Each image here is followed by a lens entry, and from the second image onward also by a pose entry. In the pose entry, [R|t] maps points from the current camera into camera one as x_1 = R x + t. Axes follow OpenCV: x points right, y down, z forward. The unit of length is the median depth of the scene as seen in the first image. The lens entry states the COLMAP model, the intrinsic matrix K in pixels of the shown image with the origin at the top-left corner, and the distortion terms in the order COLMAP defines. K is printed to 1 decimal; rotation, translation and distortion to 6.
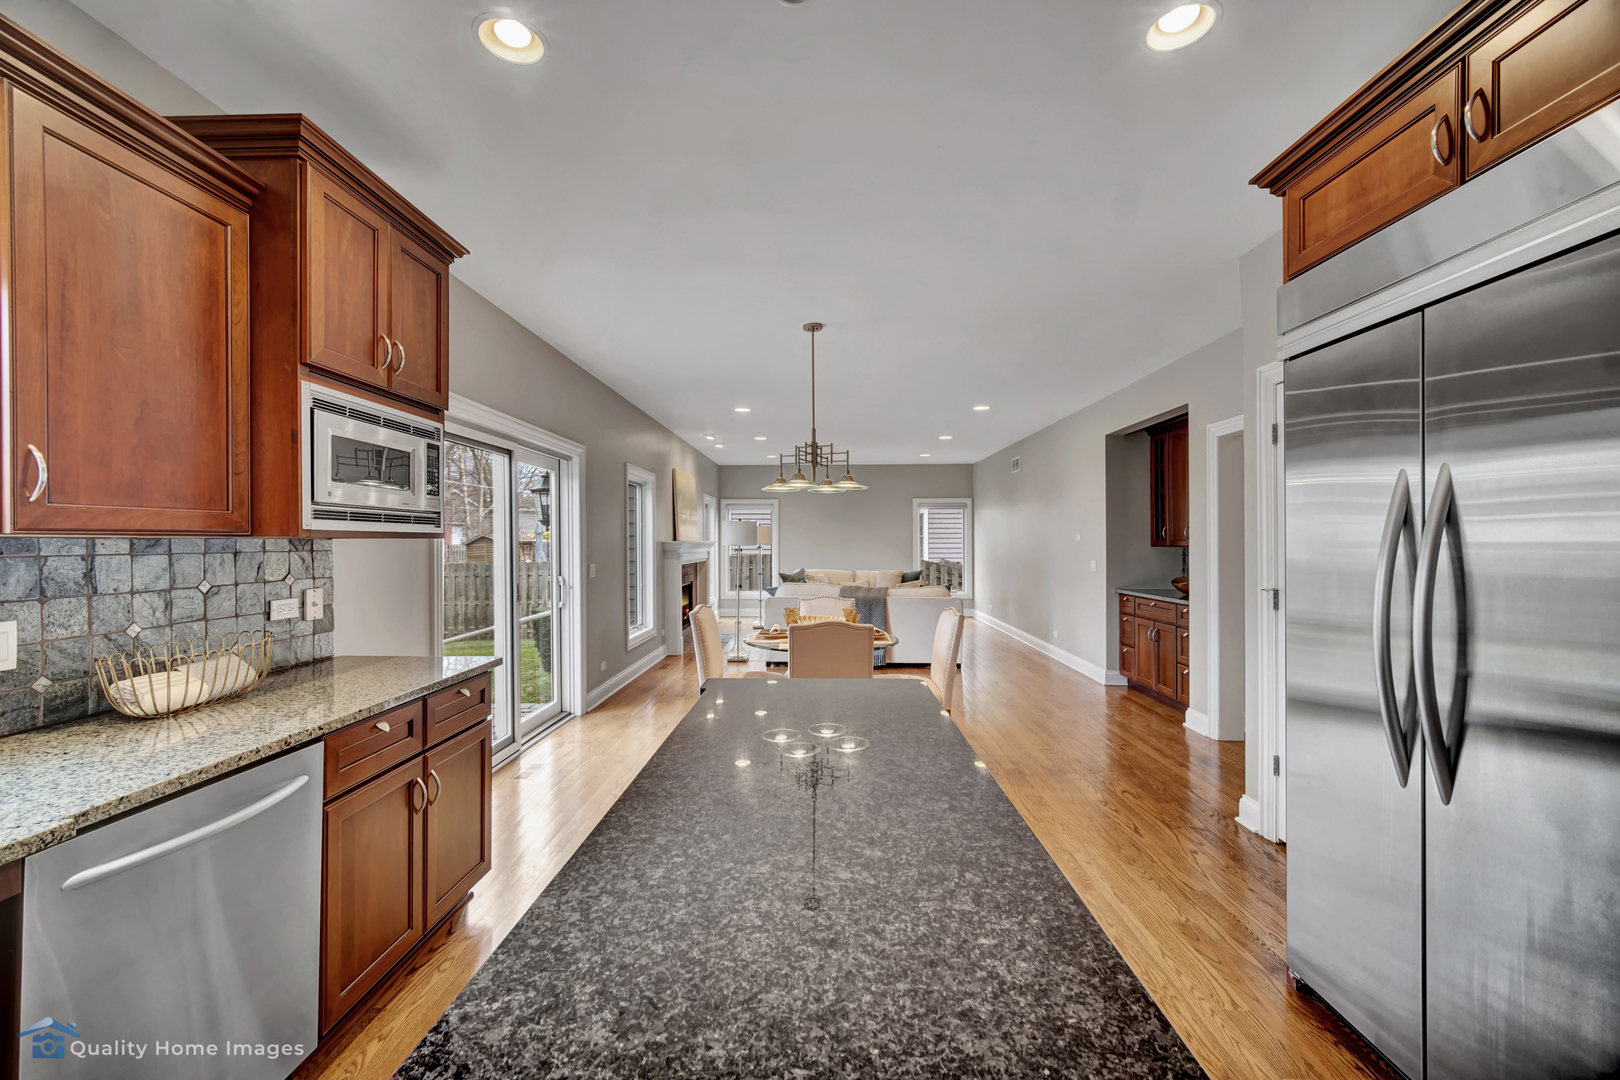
lens RADIAL K [[642.7, 0, 801.9], [0, 642.7, 538.3], [0, 0, 1]] dist [0.001141, 0.000820]
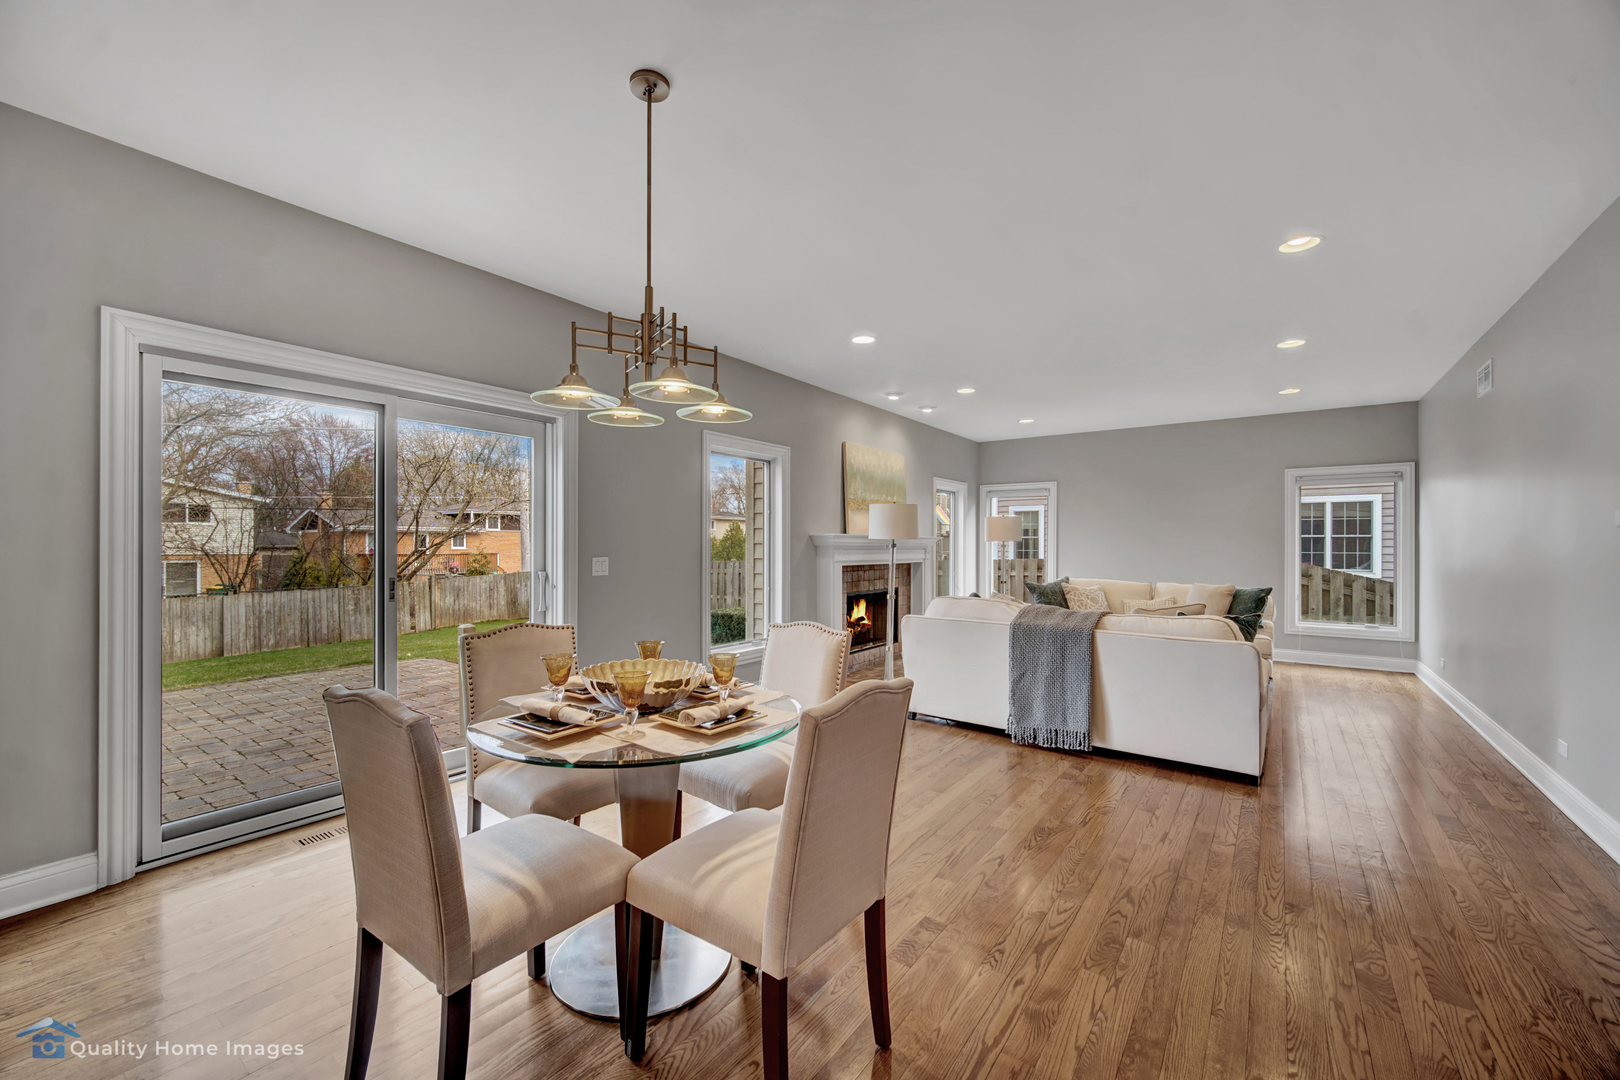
lens RADIAL K [[642.7, 0, 804.2], [0, 642.7, 544.9], [0, 0, 1]] dist [0.001141, 0.000820]
pose [[0.820696, 0.002917, -0.571357, 0.721929], [-0.002579, 0.999996, 0.001400, 0.052772], [0.571359, 0.000324, 0.820700, 1.168087]]
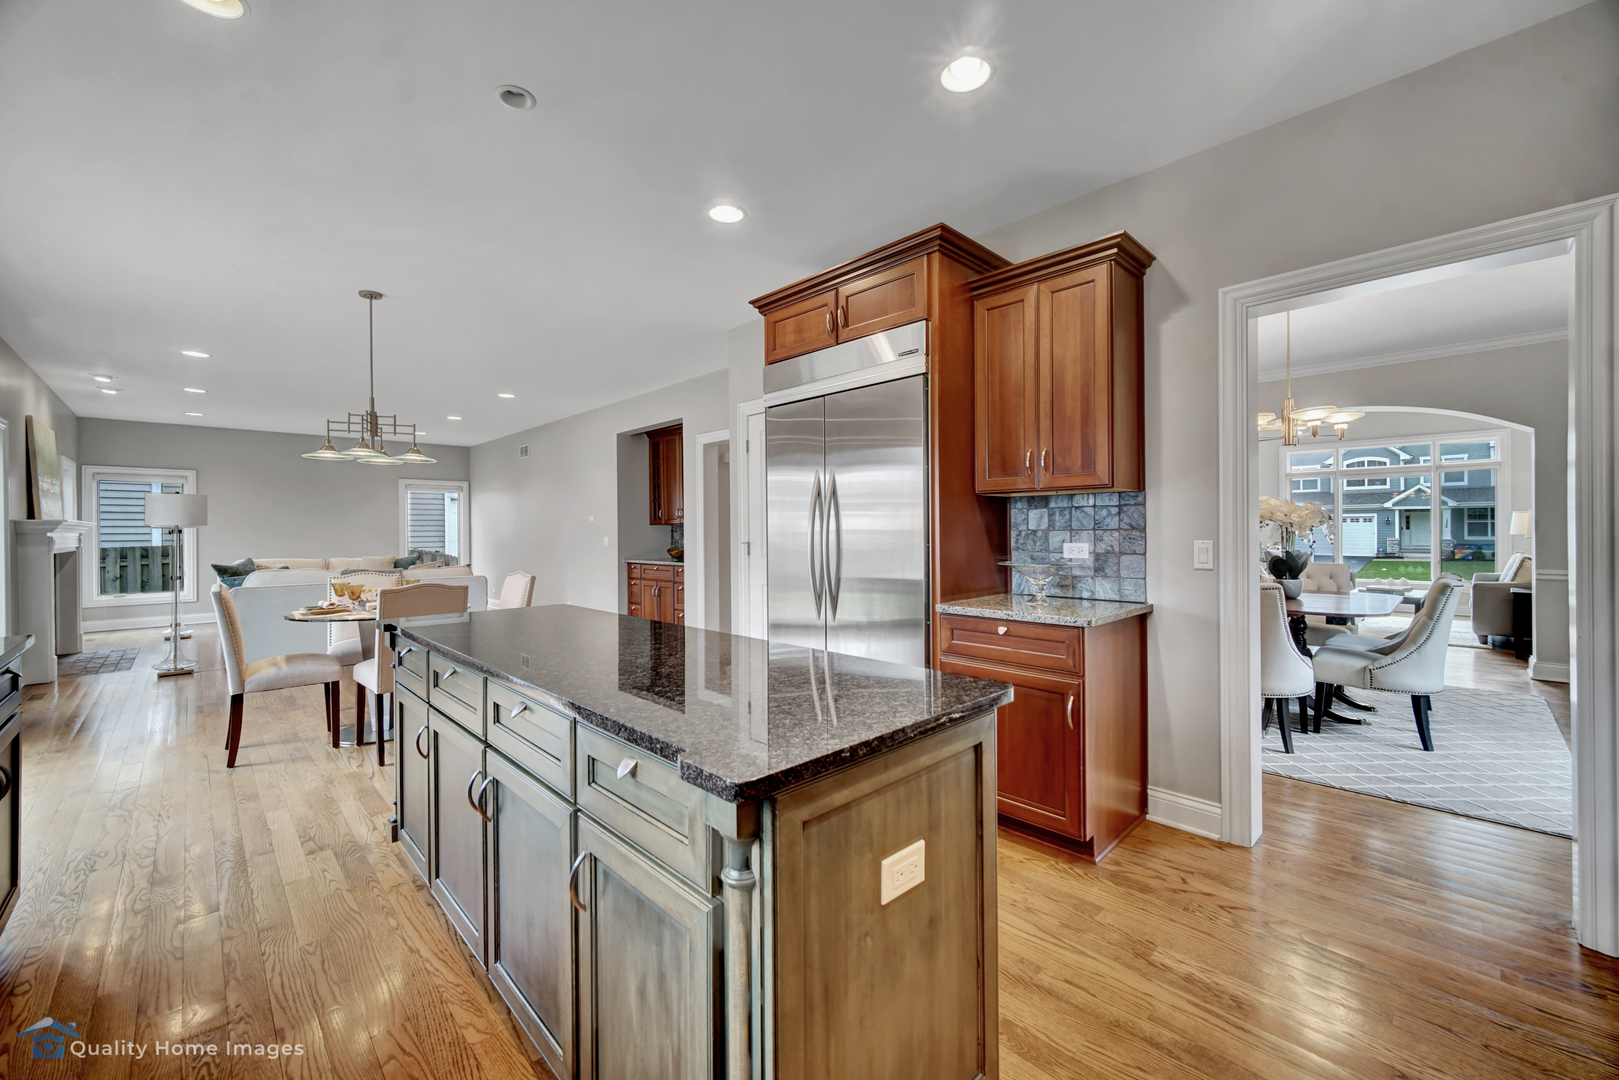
lens RADIAL K [[642.3, 0, 815.1], [0, 642.3, 524.8], [0, 0, 1]] dist [0.001141, 0.000820]
pose [[0.690809, 0.001798, 0.723035, -0.399089], [0.003709, 0.999975, -0.006030, 0.056836], [-0.723028, 0.006847, 0.690785, -0.300311]]
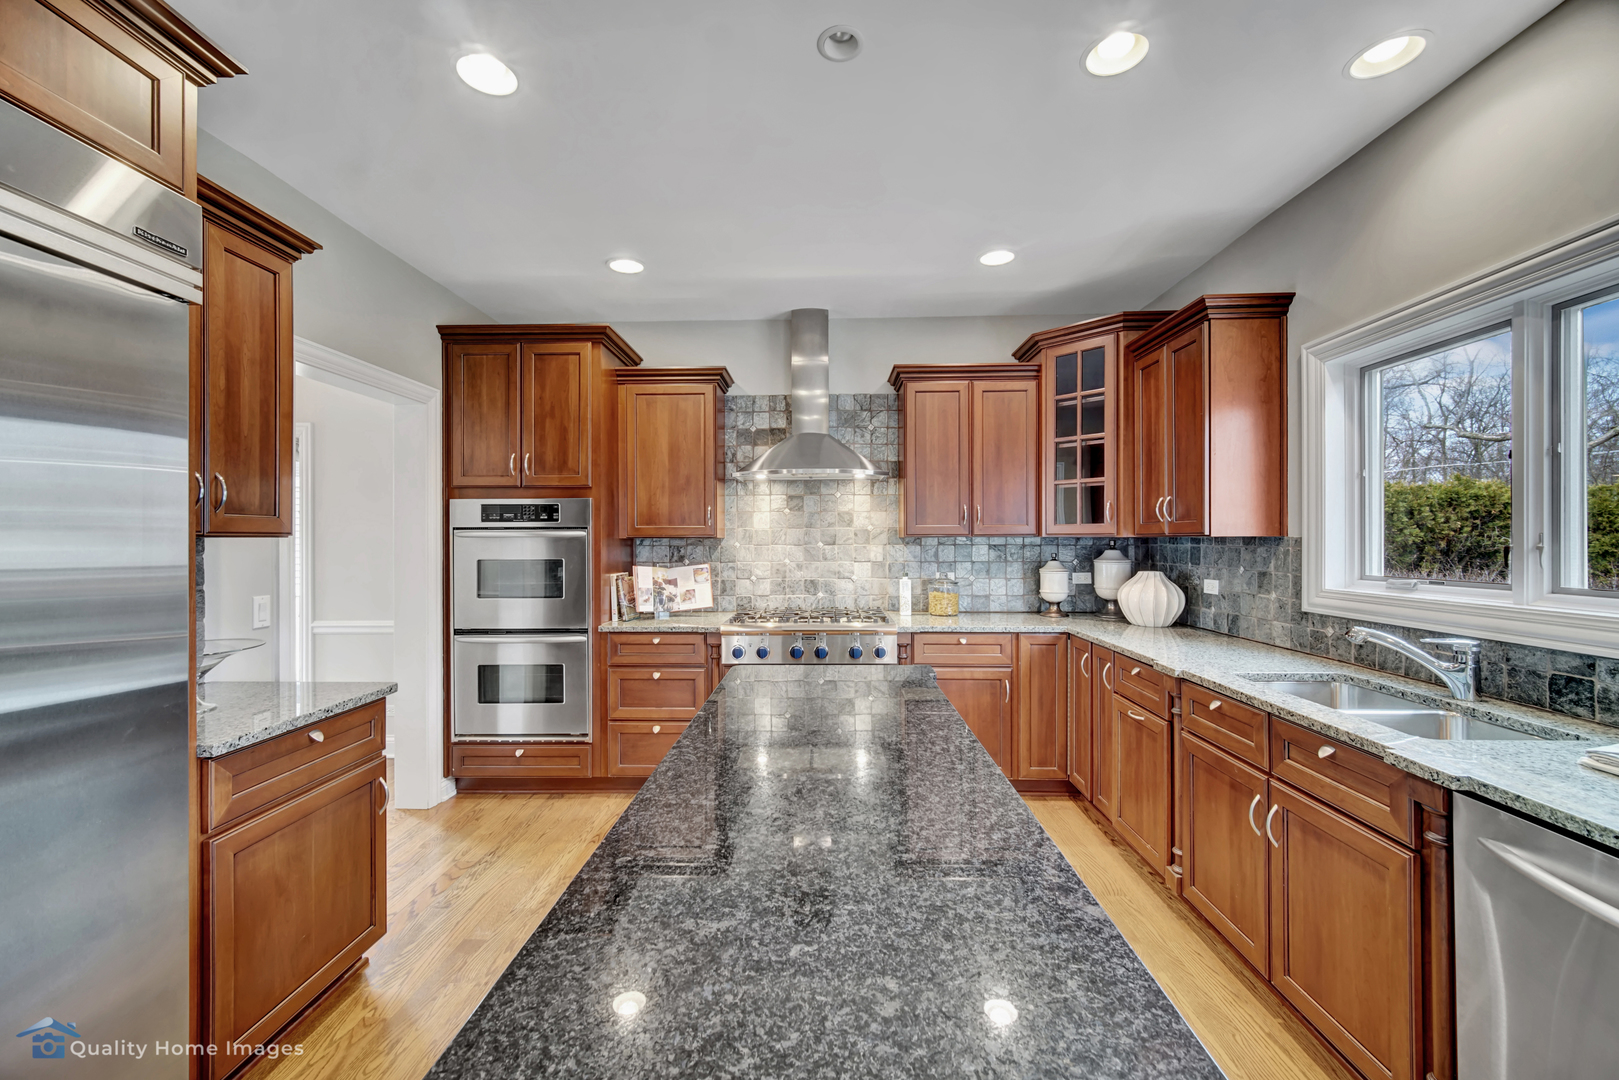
lens RADIAL K [[642.3, 0, 808.1], [0, 642.3, 538.7], [0, 0, 1]] dist [0.001141, 0.000820]
pose [[-0.999947, 0.006369, -0.008127, 0.020055], [0.006410, 0.999967, -0.005075, 0.001010], [0.008094, -0.005126, -0.999954, 0.994286]]
